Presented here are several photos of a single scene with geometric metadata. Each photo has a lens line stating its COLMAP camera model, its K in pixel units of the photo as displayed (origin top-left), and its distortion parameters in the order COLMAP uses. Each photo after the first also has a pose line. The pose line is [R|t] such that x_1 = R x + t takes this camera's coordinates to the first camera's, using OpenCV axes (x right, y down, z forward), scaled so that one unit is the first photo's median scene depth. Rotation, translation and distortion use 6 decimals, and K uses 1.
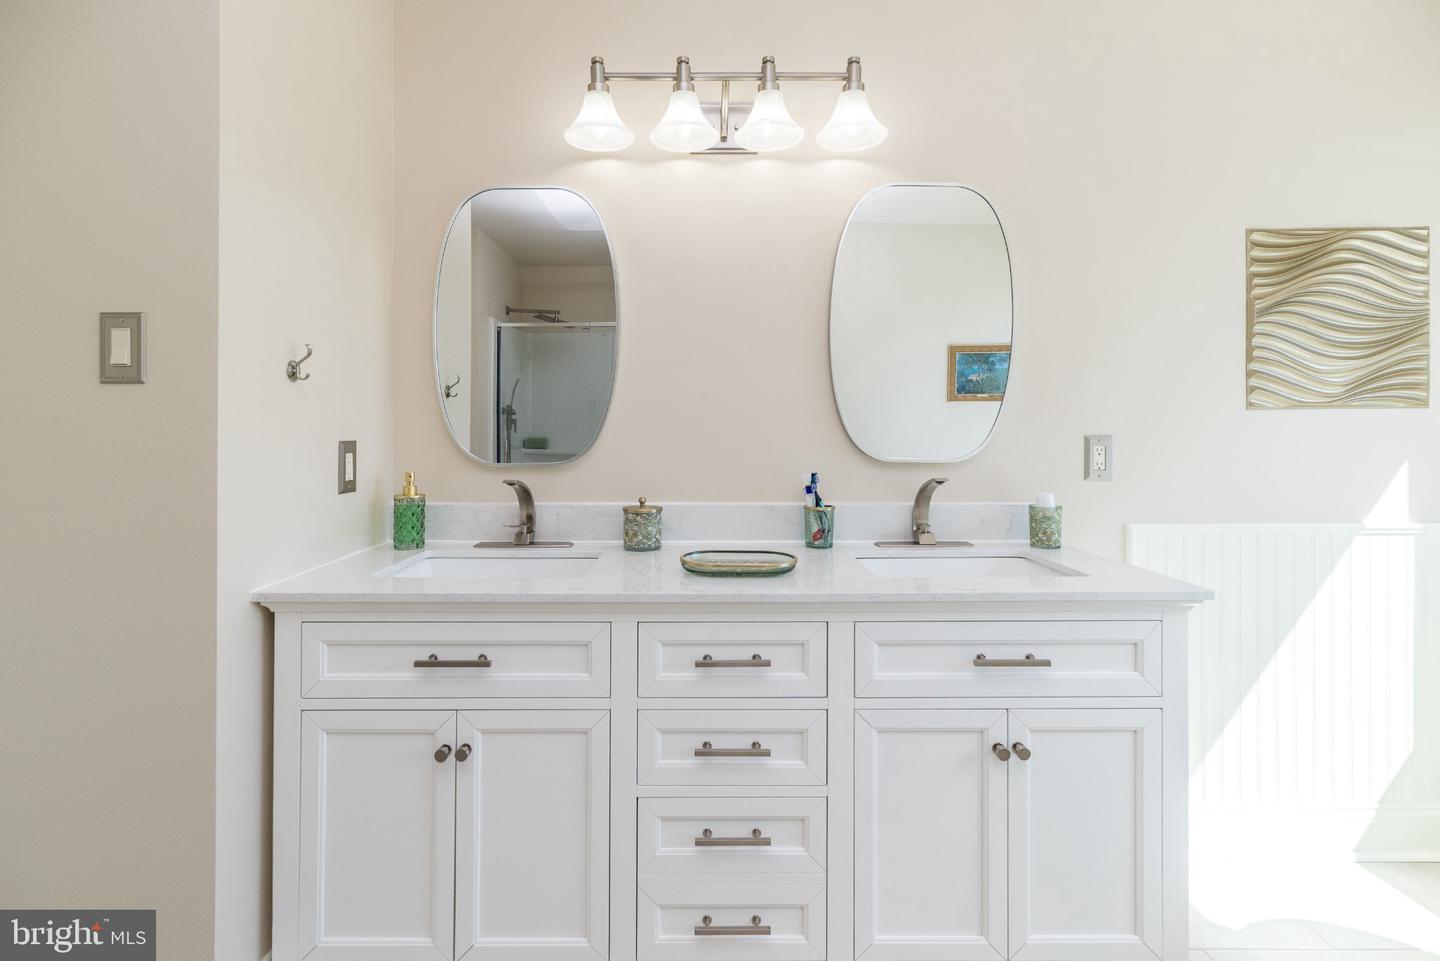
lens RADIAL K [[643.7, 0, 716.9], [0, 643.7, 425.9], [0, 0, 1]] dist [0.001692, 0.000826]
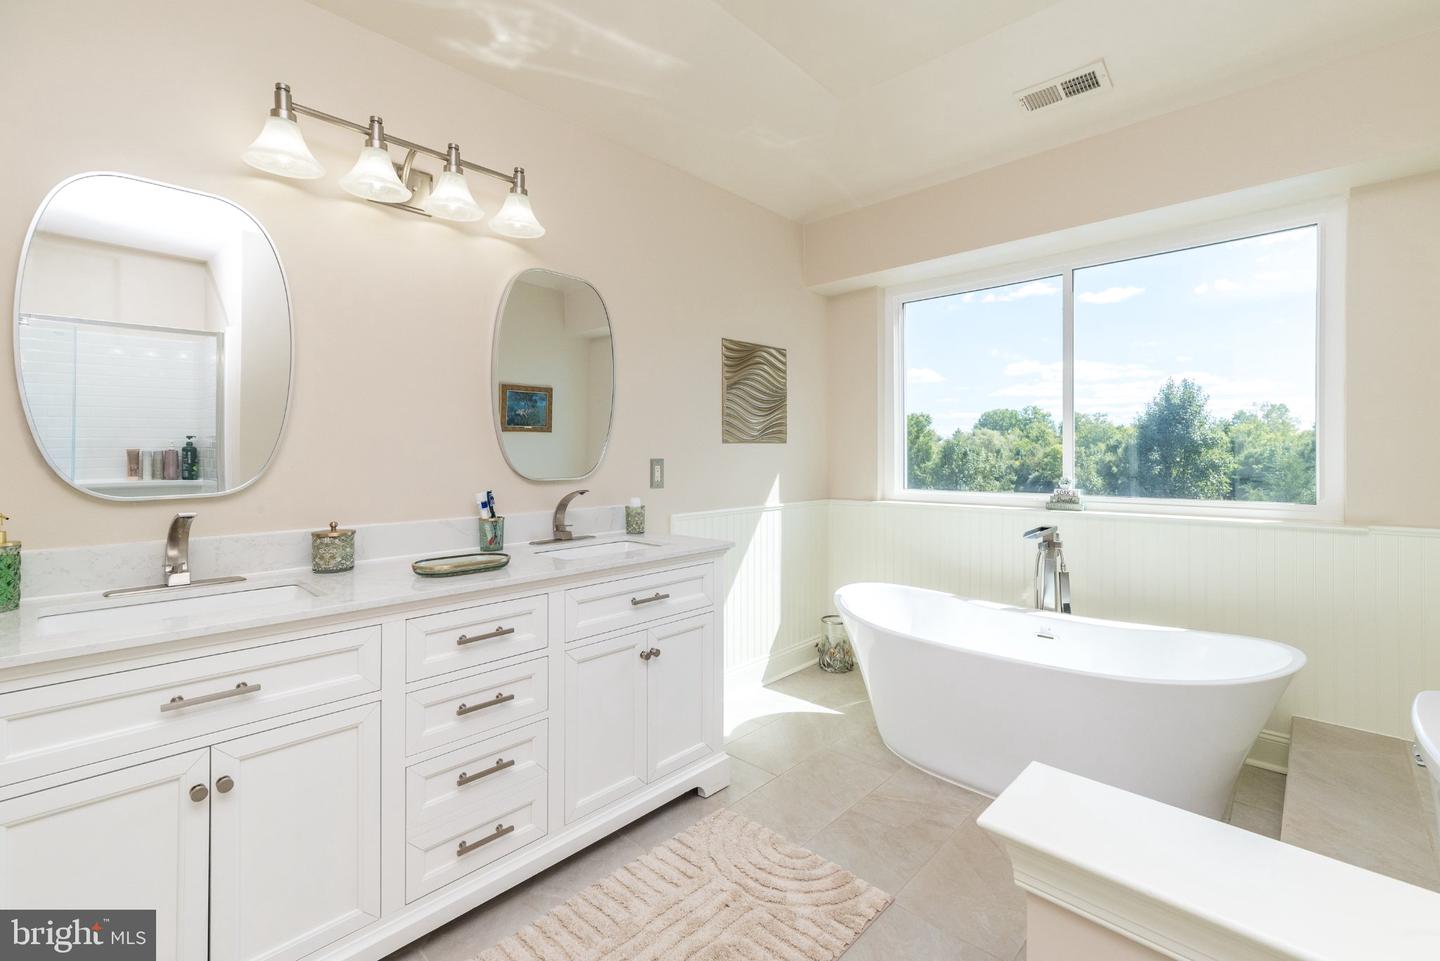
lens RADIAL K [[631.9, 0, 719.5], [0, 631.9, 458.8], [0, 0, 1]] dist [0.001321, 0.000160]
pose [[0.687219, -0.007968, 0.726406, -0.417915], [-0.000147, 0.999938, 0.011107, -0.003001], [-0.726450, -0.007740, 0.687176, -0.157760]]
